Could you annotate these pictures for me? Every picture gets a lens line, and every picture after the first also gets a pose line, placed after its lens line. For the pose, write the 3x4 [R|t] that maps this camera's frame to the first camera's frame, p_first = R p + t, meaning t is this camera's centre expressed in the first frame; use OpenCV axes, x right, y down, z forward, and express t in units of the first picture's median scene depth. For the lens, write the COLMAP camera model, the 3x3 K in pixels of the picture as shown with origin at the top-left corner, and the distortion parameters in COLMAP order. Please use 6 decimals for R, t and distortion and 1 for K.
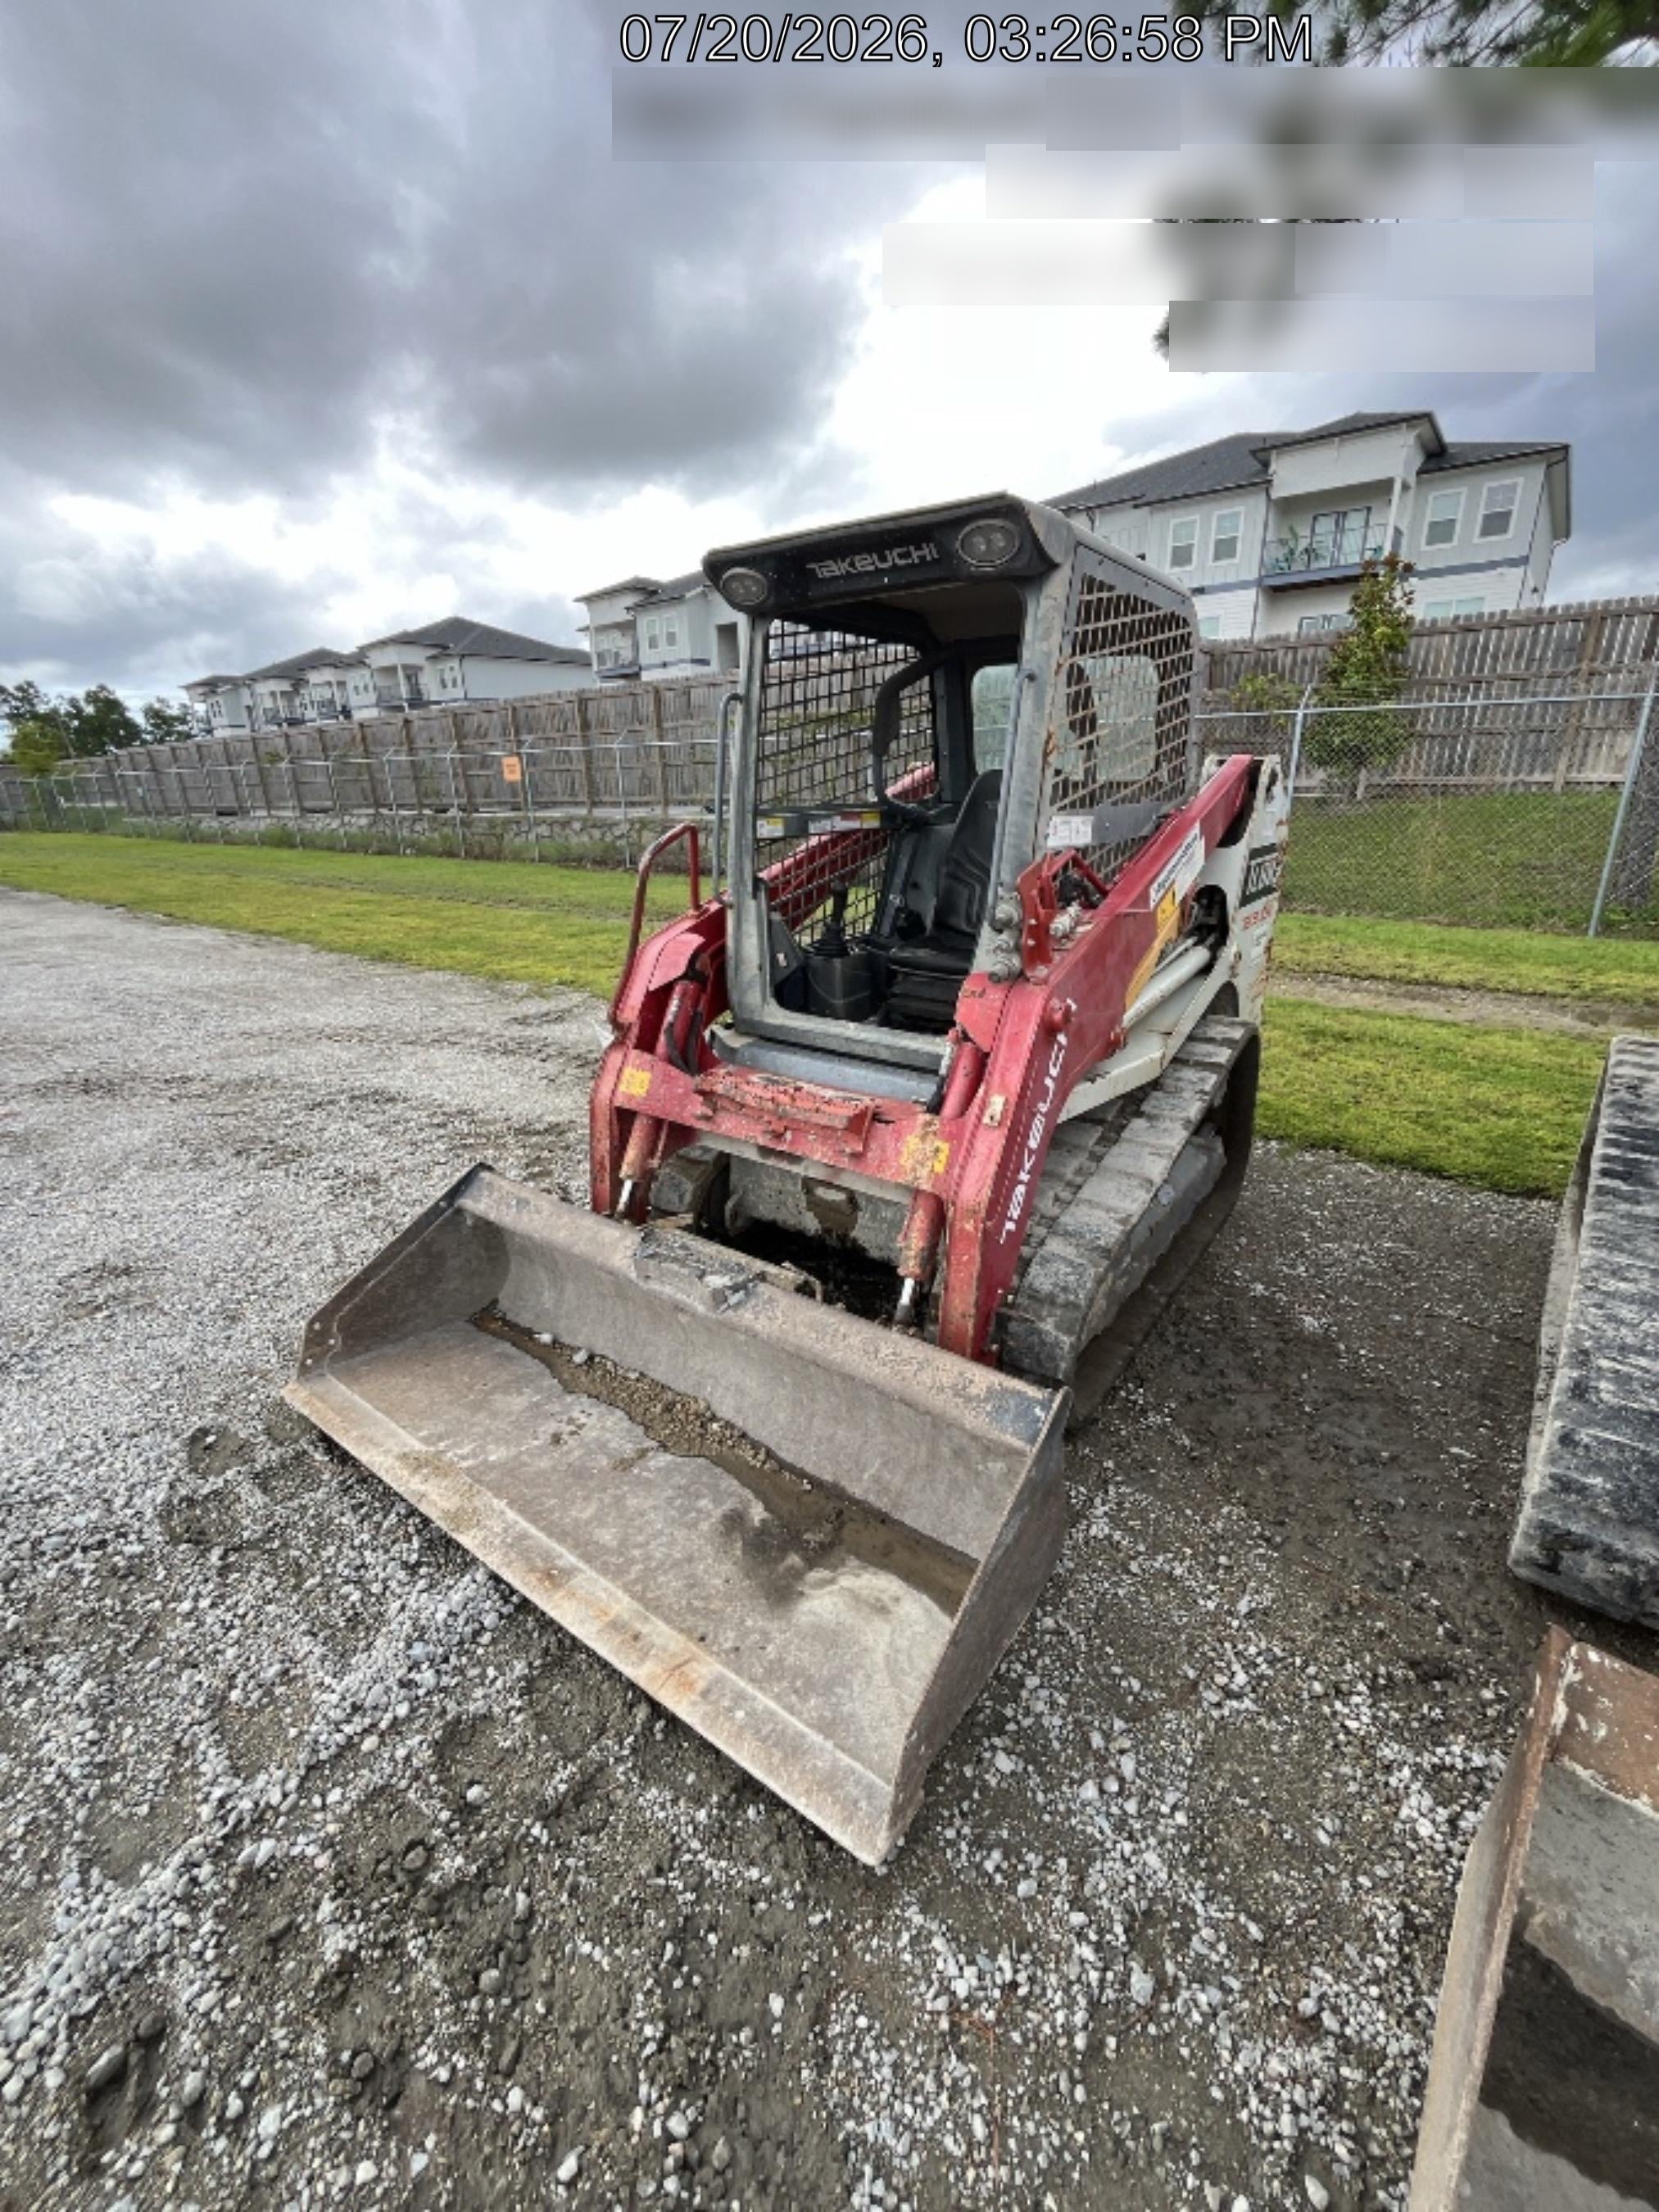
lens RADIAL K [[884.7, 0, 838.4], [0, 884.7, 1108.6], [0, 0, 1]] dist [-0.002049, -0.000003]
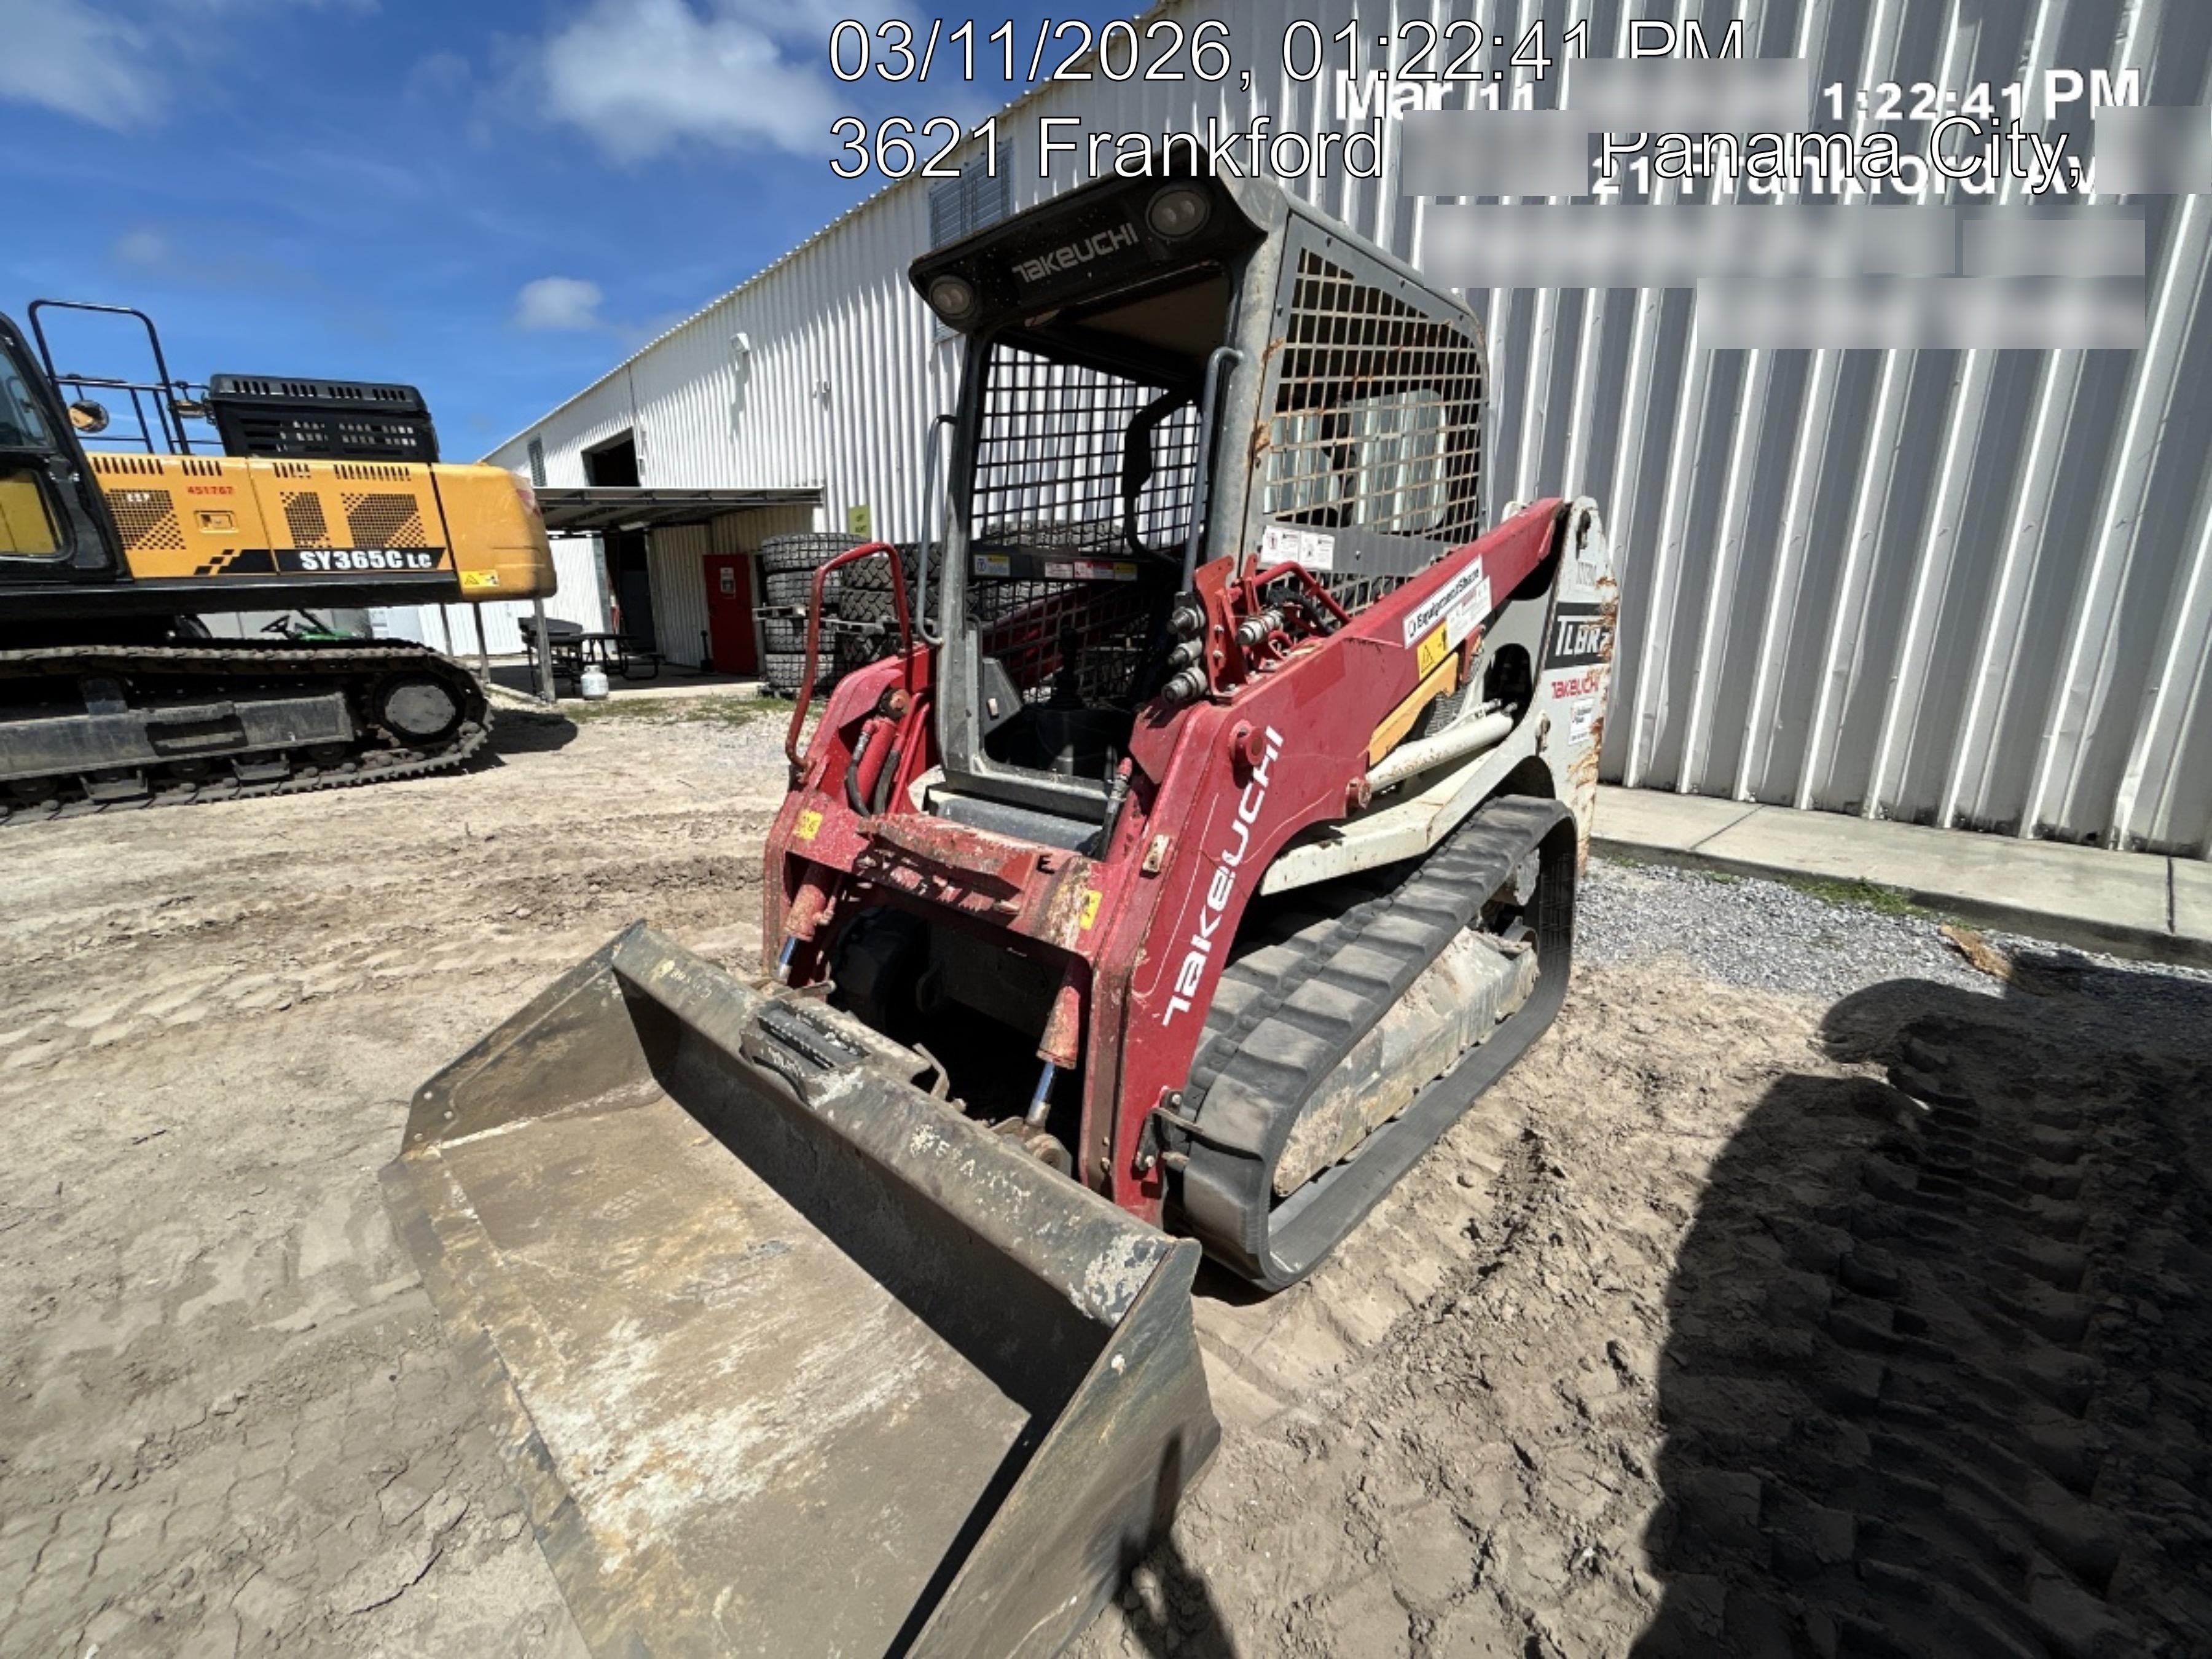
lens RADIAL K [[897.9, 0, 1098.7], [0, 897.9, 835.5], [0, 0, 1]] dist [-0.003897, 0.000040]
pose [[0.991057, 0.041178, -0.126925, 0.202029], [-0.055522, 0.992198, -0.111628, 0.070925], [0.121338, 0.117677, 0.985611, 0.167309]]
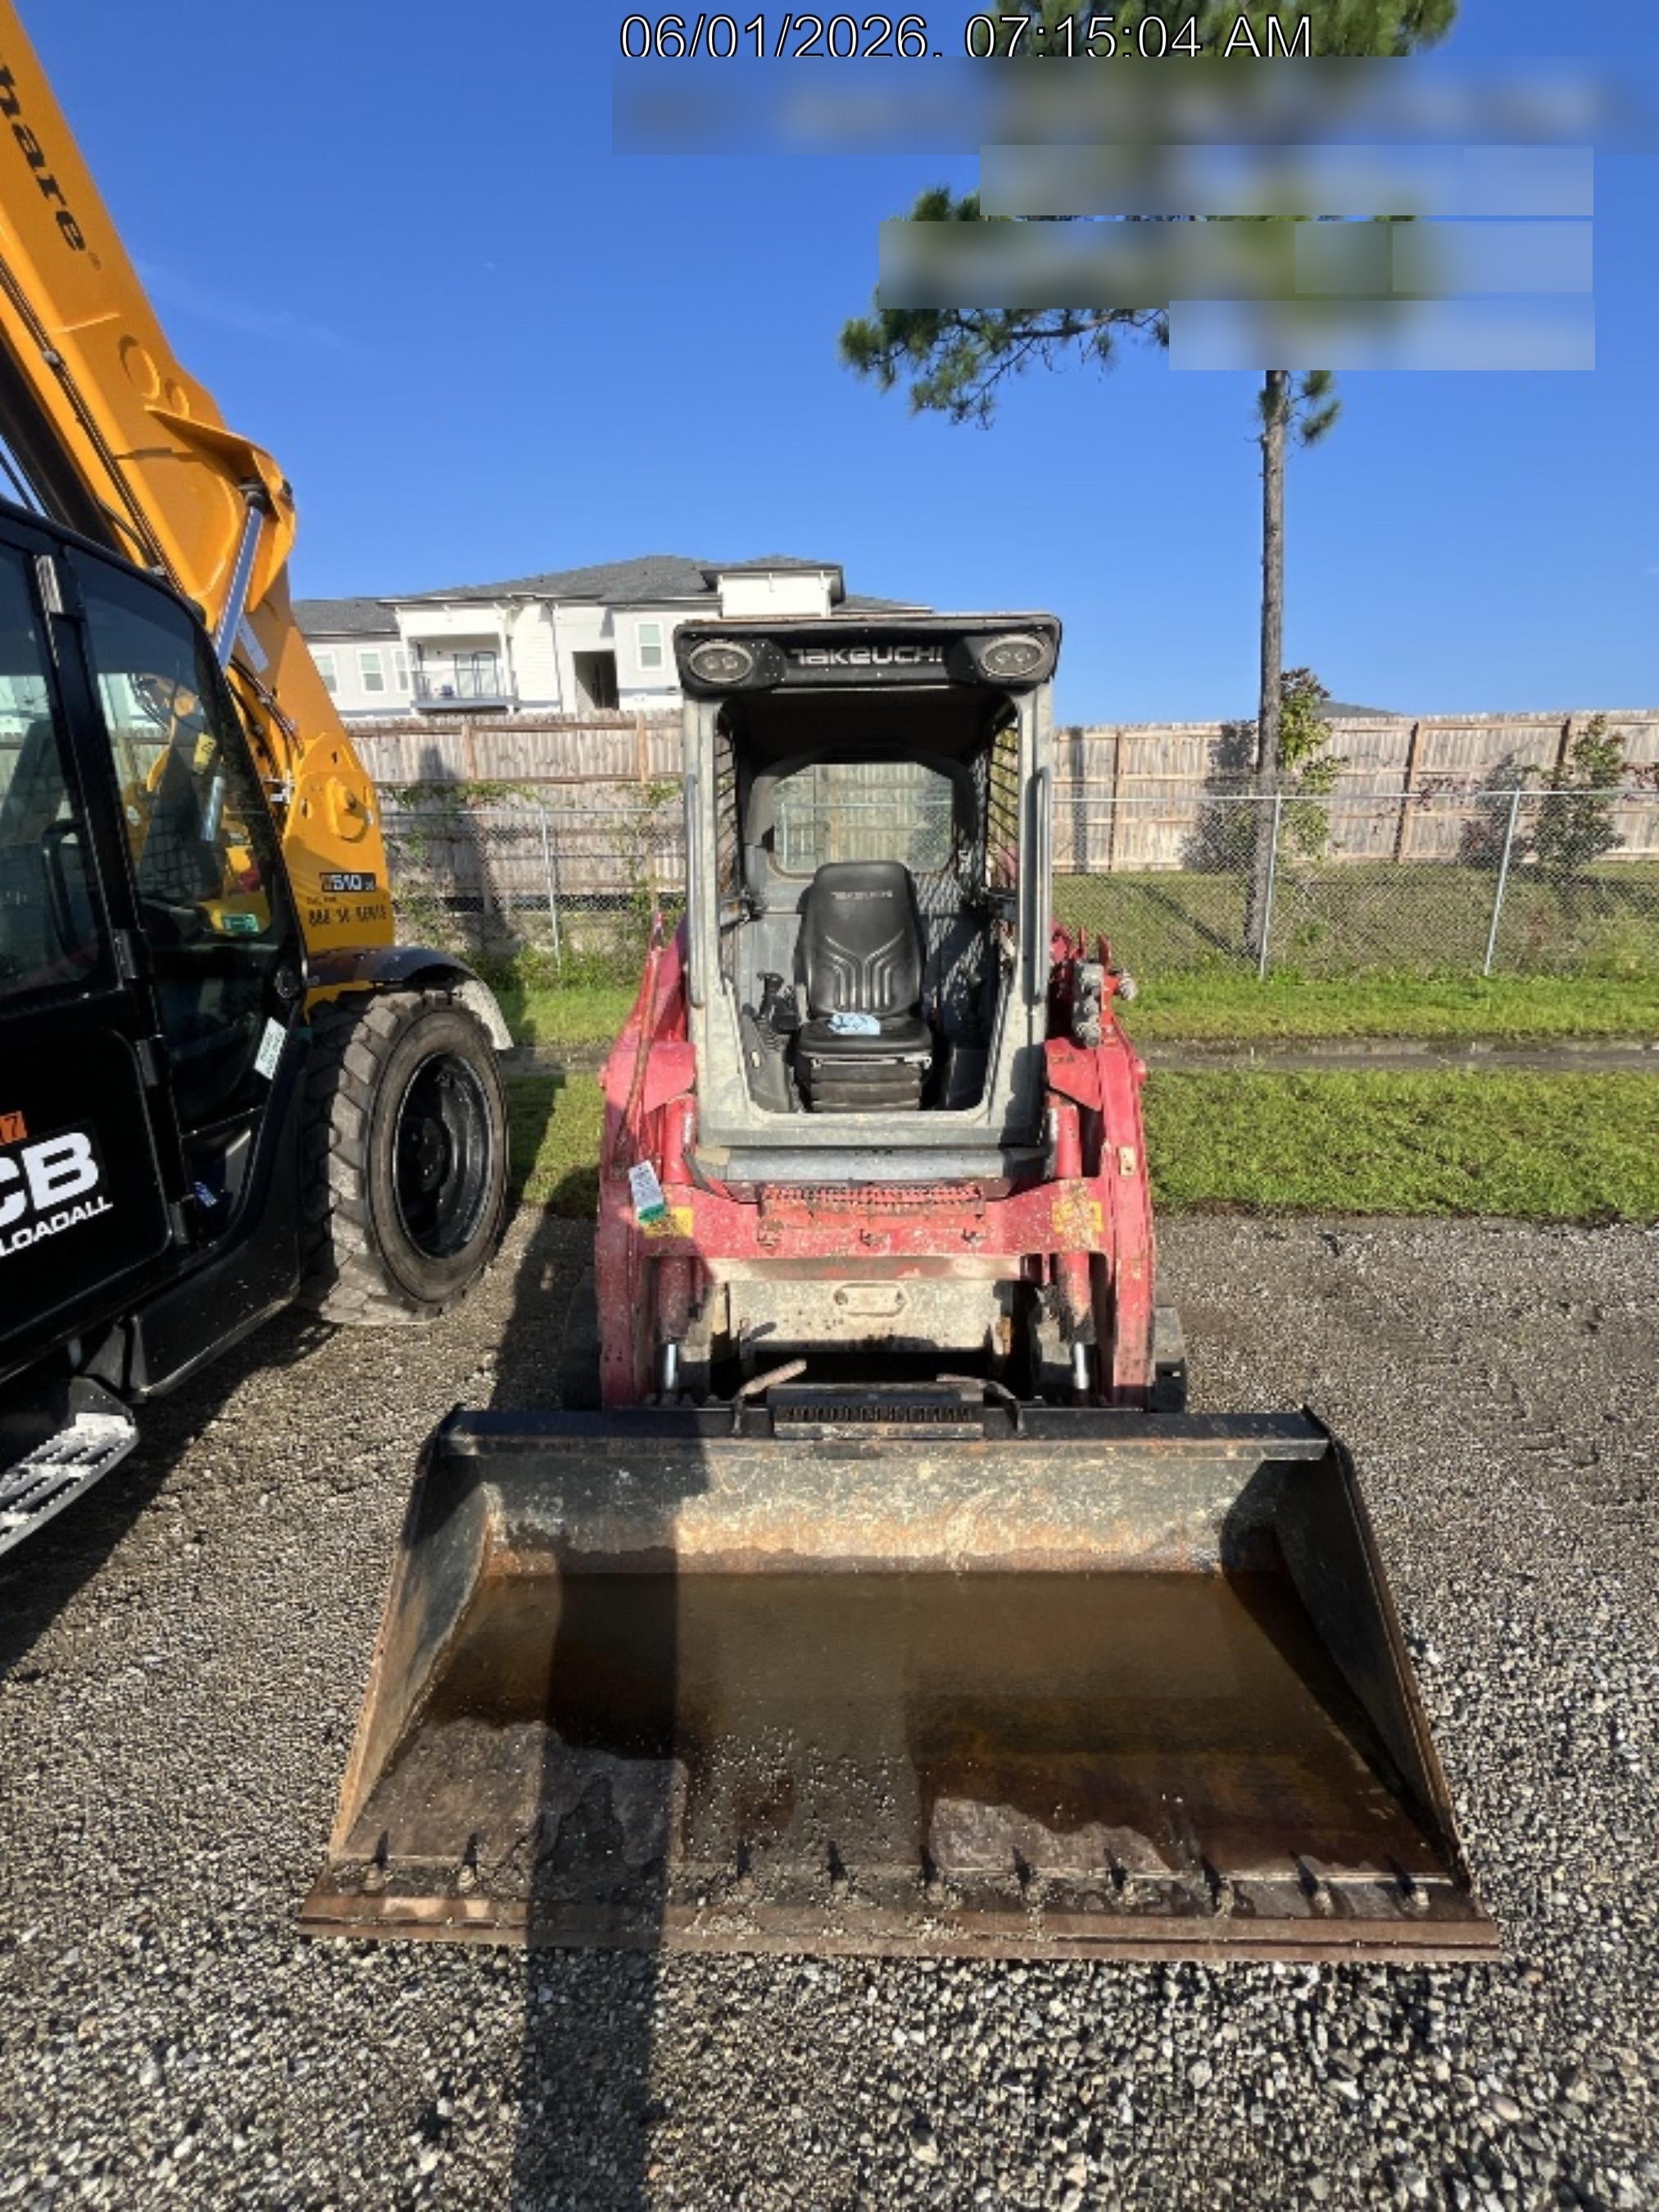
lens RADIAL K [[892.1, 0, 831.1], [0, 892.1, 1106.3], [0, 0, 1]] dist [-0.003978, -0.000057]
pose [[0.826522, -0.144850, 0.543948, -0.620117], [0.202824, 0.978051, -0.047740, -0.075717], [-0.525094, 0.149784, 0.837759, 0.244510]]
